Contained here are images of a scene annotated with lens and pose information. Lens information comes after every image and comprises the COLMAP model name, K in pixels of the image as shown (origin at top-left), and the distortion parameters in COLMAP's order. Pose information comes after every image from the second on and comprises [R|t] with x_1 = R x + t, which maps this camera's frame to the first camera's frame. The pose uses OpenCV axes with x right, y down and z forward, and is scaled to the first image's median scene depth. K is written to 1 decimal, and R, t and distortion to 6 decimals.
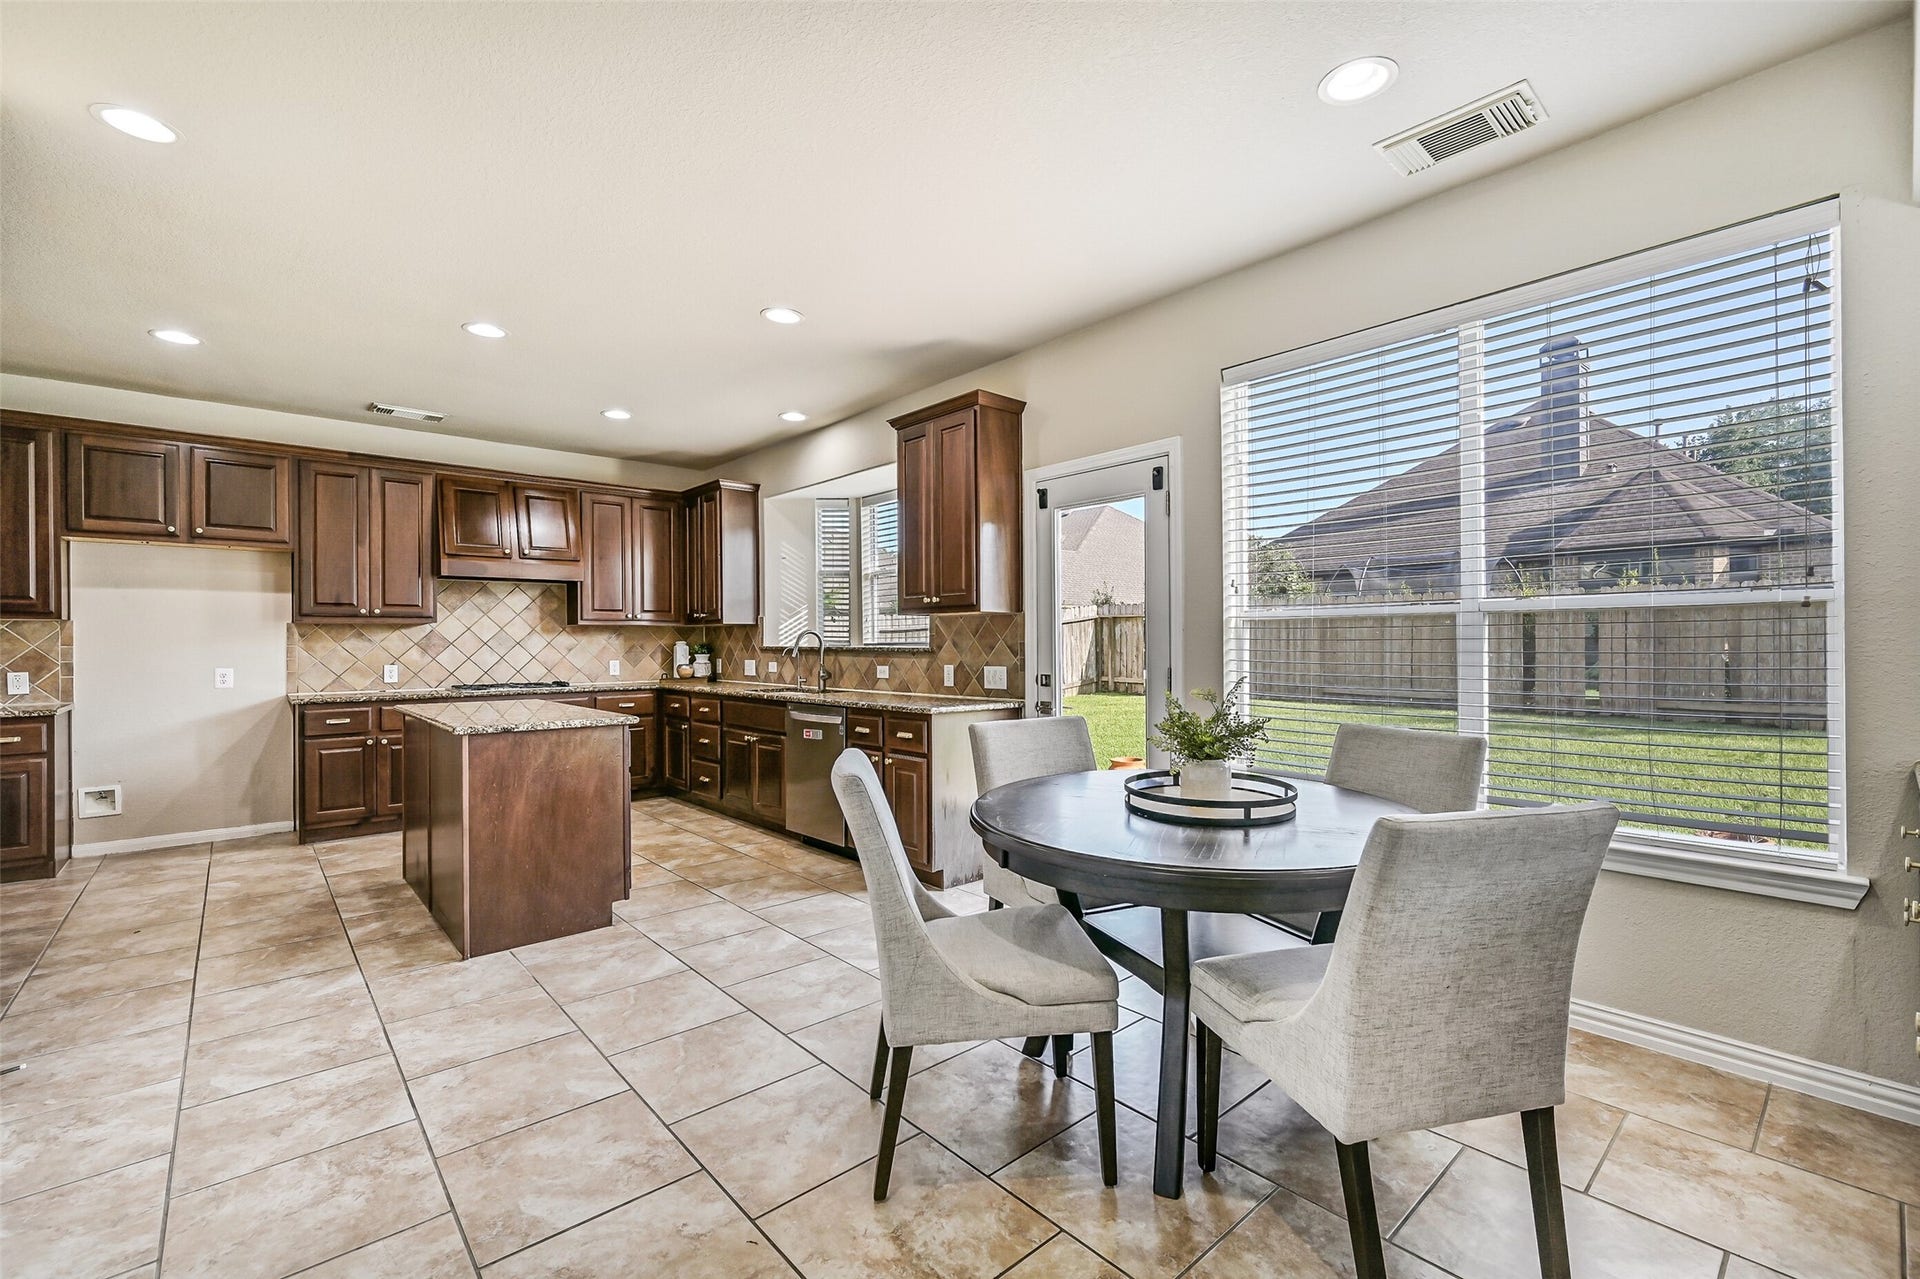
lens RADIAL K [[819.0, 0, 970.2], [0, 819.0, 640.7], [0, 0, 1]] dist [-0.001095, -0.000143]
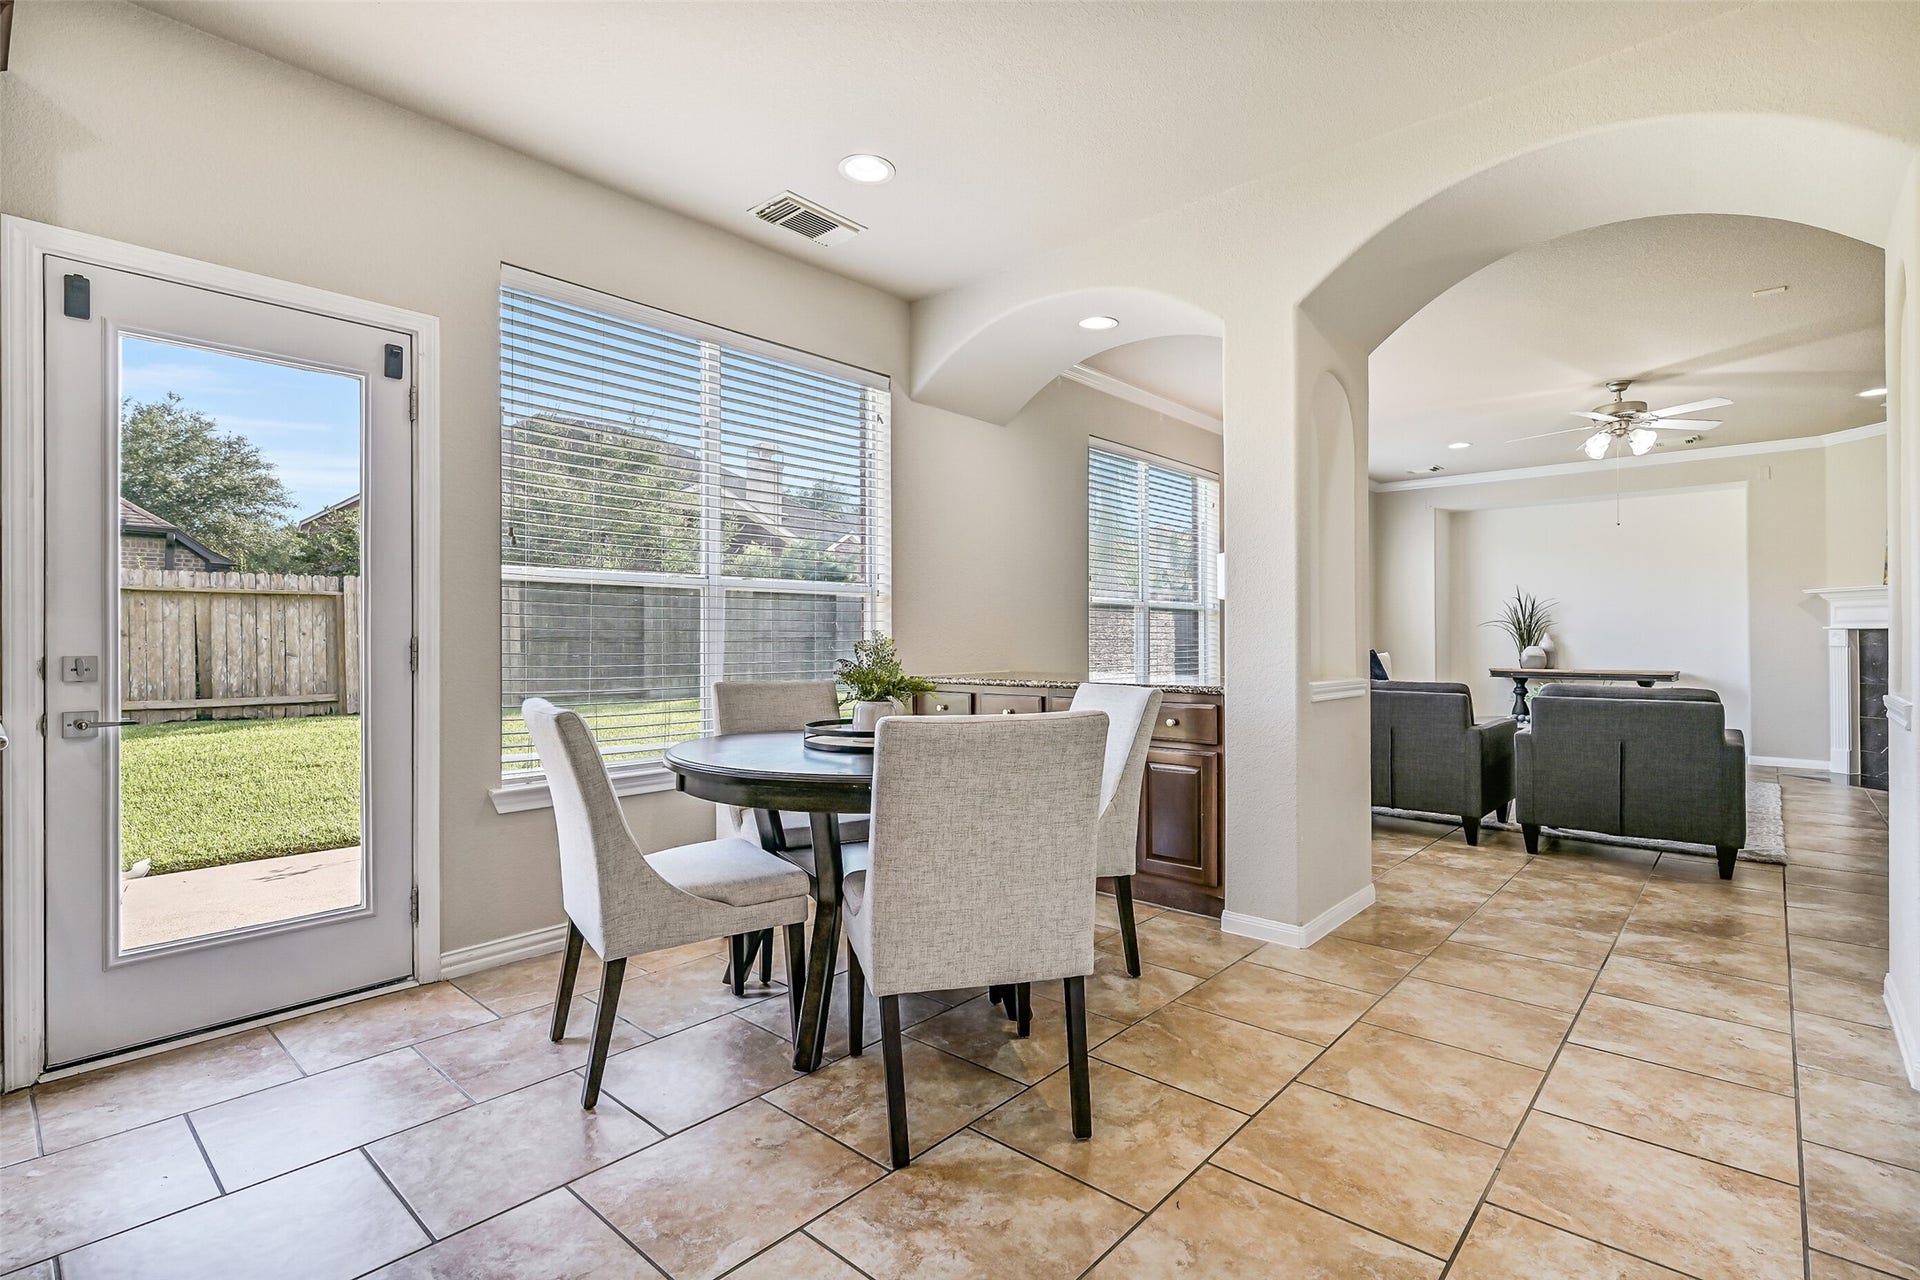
lens RADIAL K [[903.1, 0, 969.3], [0, 903.1, 635.4], [0, 0, 1]] dist [-0.001784, -0.000002]
pose [[-0.113595, 0.010241, 0.993474, -0.400245], [0.000439, 0.999947, -0.010257, 0.026857], [-0.993527, -0.000729, -0.113594, 0.424228]]
